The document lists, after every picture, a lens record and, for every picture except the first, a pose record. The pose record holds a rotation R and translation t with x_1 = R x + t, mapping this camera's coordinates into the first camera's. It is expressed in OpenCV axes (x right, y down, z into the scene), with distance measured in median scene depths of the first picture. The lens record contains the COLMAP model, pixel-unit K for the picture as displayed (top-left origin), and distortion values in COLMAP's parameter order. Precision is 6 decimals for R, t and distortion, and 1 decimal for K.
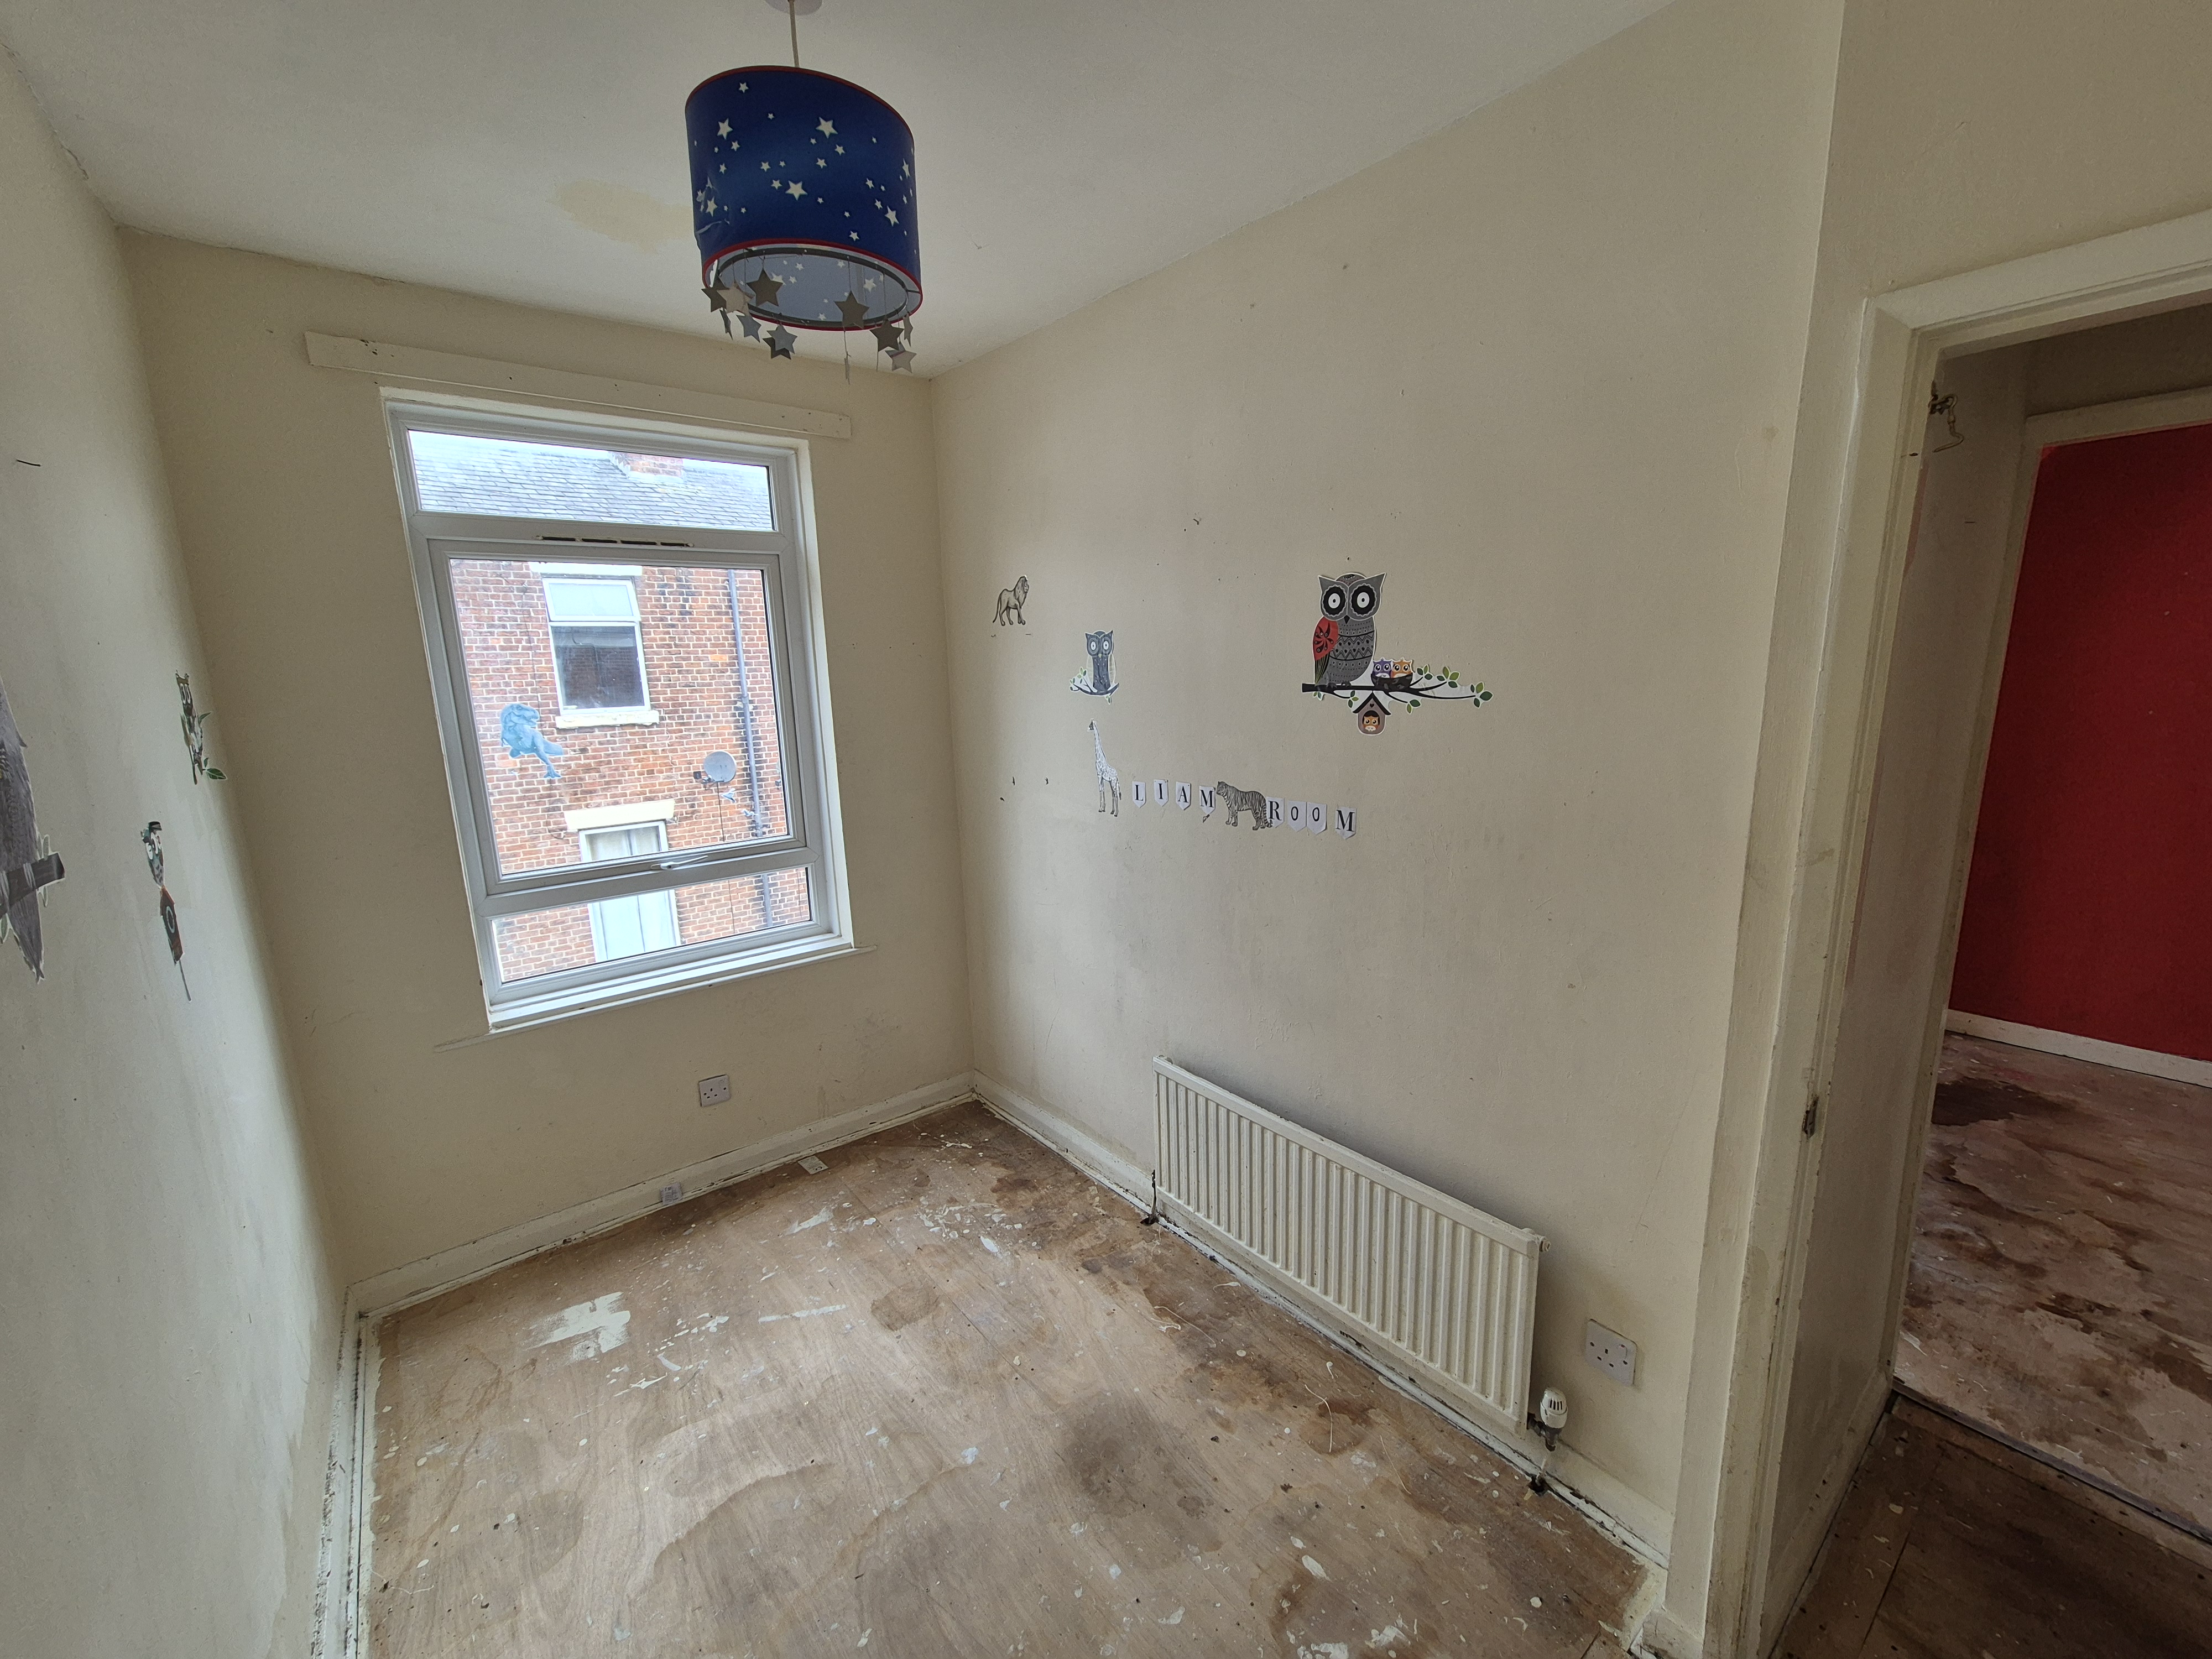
lens RADIAL K [[894.4, 0, 1115.1], [0, 894.4, 835.4], [0, 0, 1]] dist [-0.002443, 0.000079]
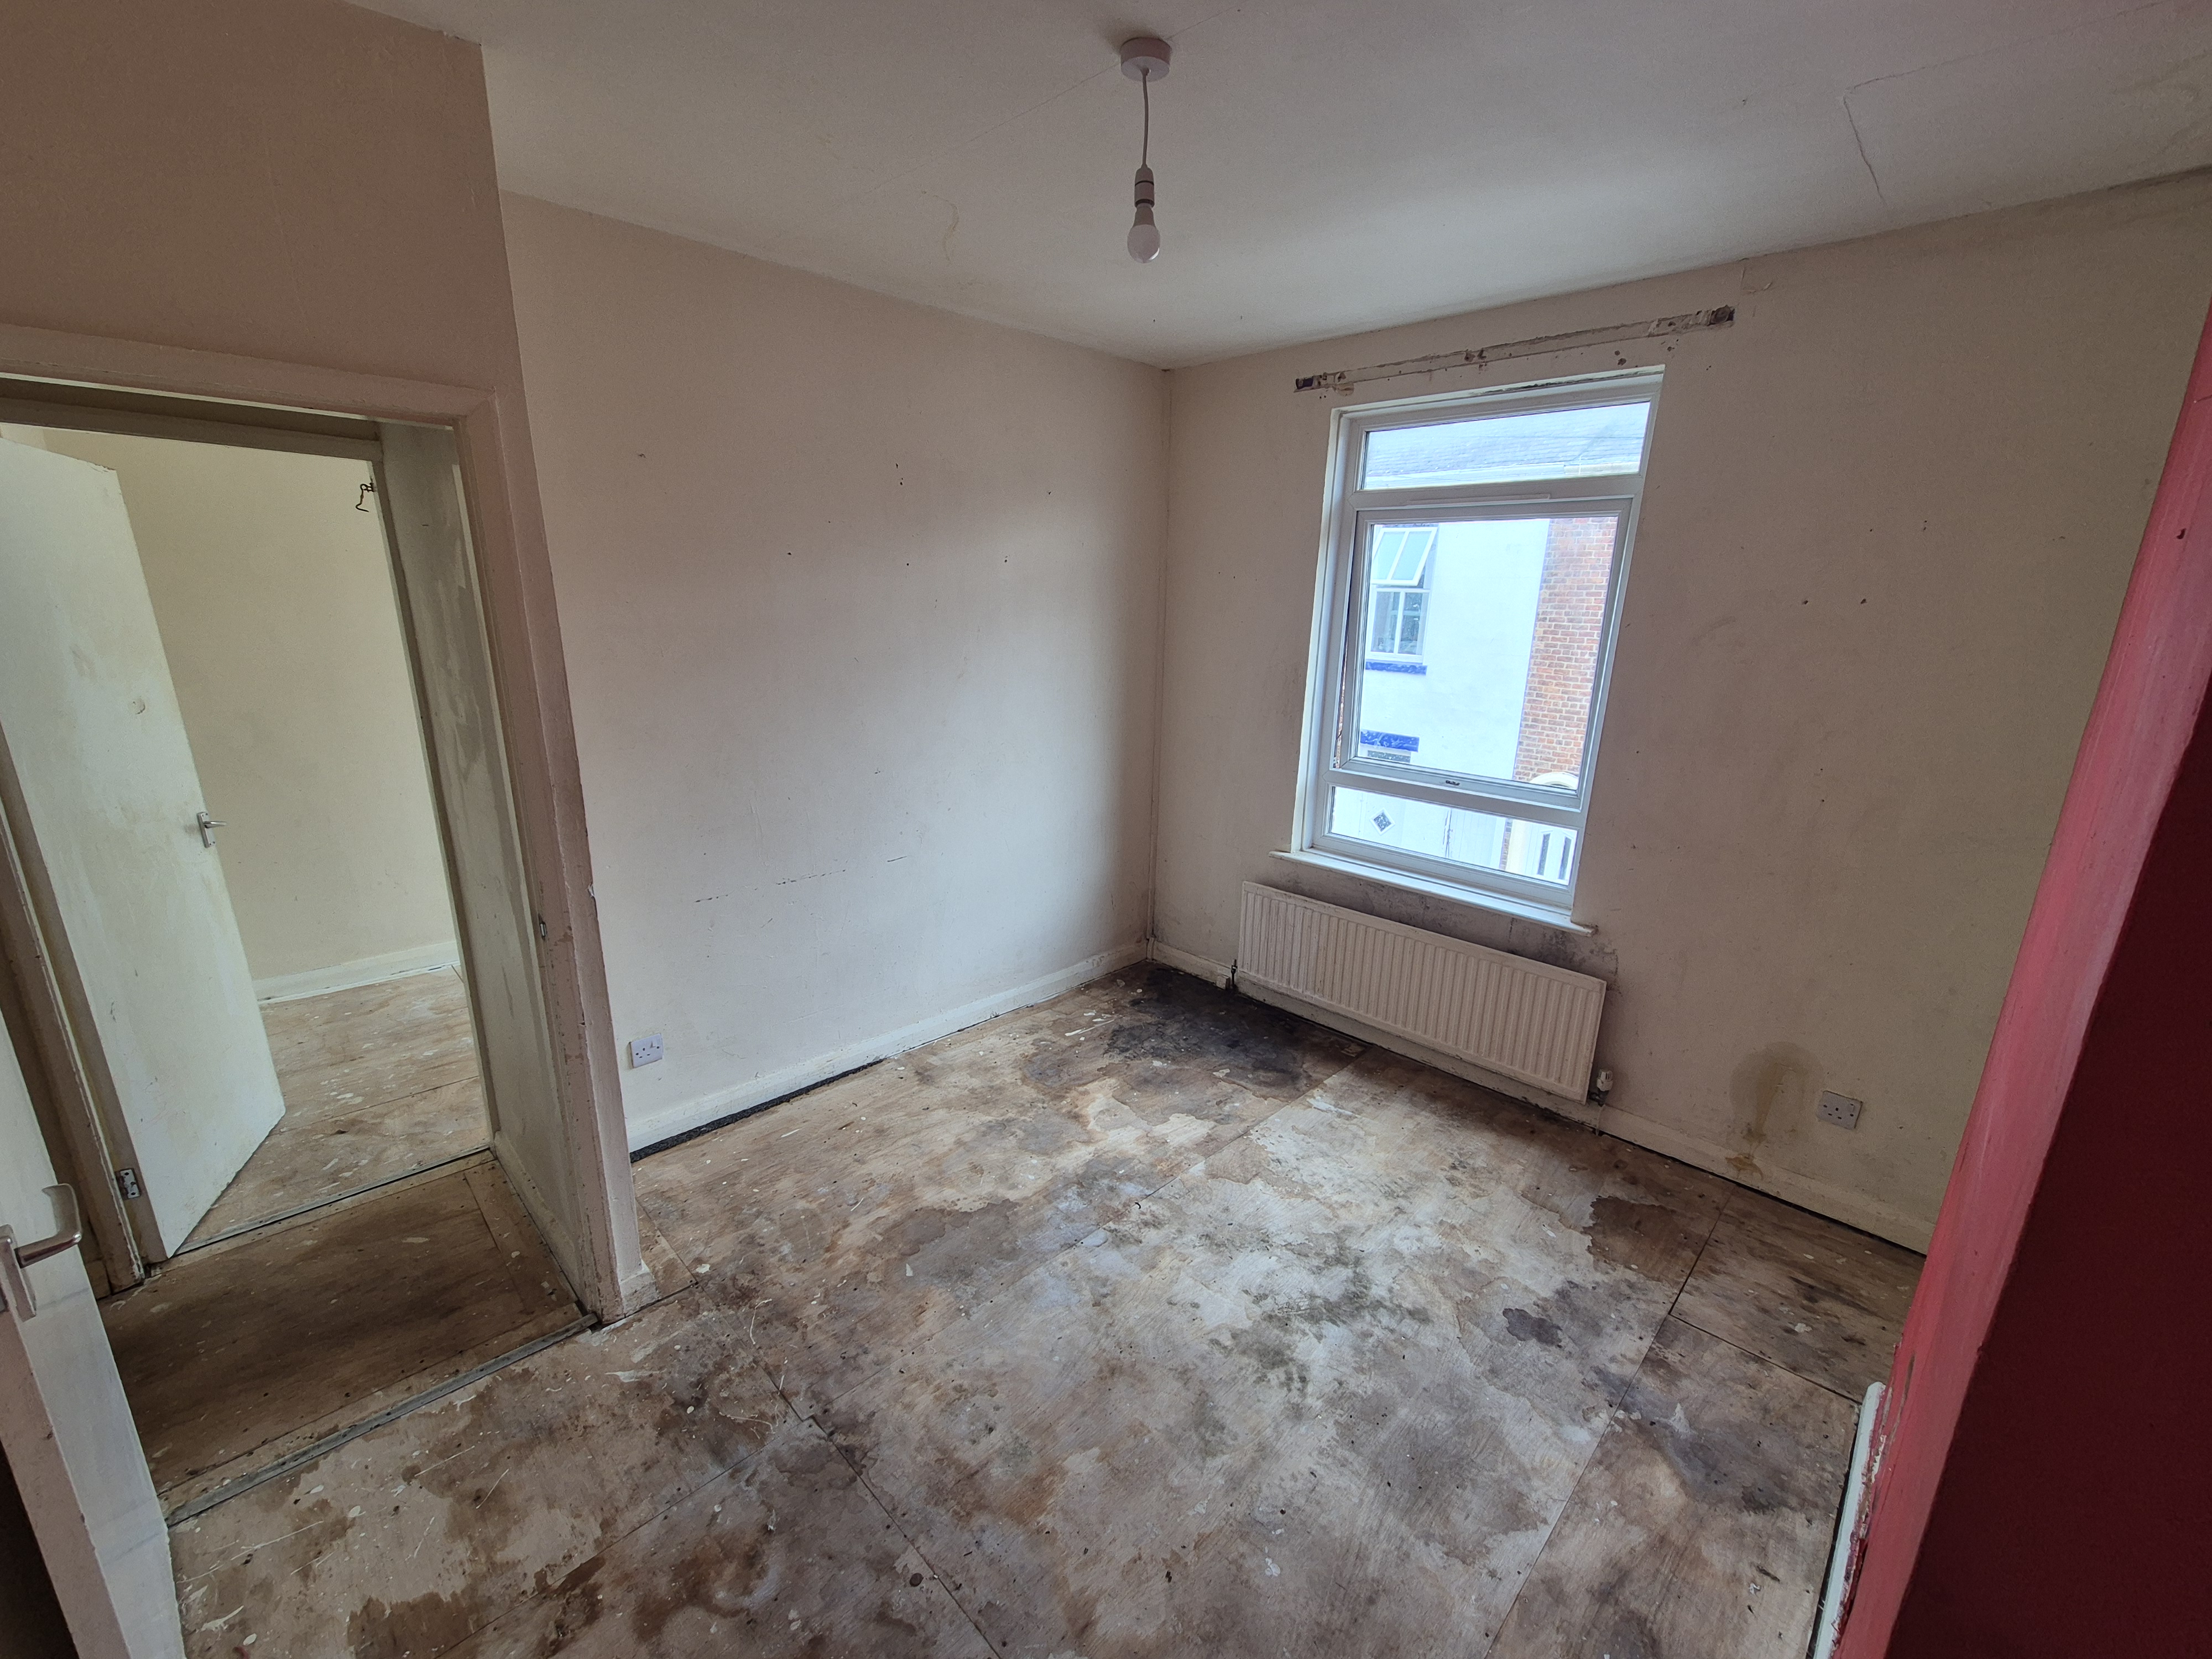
lens RADIAL K [[894.4, 0, 1119.1], [0, 894.4, 824.1], [0, 0, 1]] dist [-0.002443, 0.000079]
pose [[0.123129, 0.277470, -0.952811, 1.636736], [-0.222739, 0.943348, 0.245930, -0.323878], [0.967071, 0.181947, 0.177957, 1.184319]]
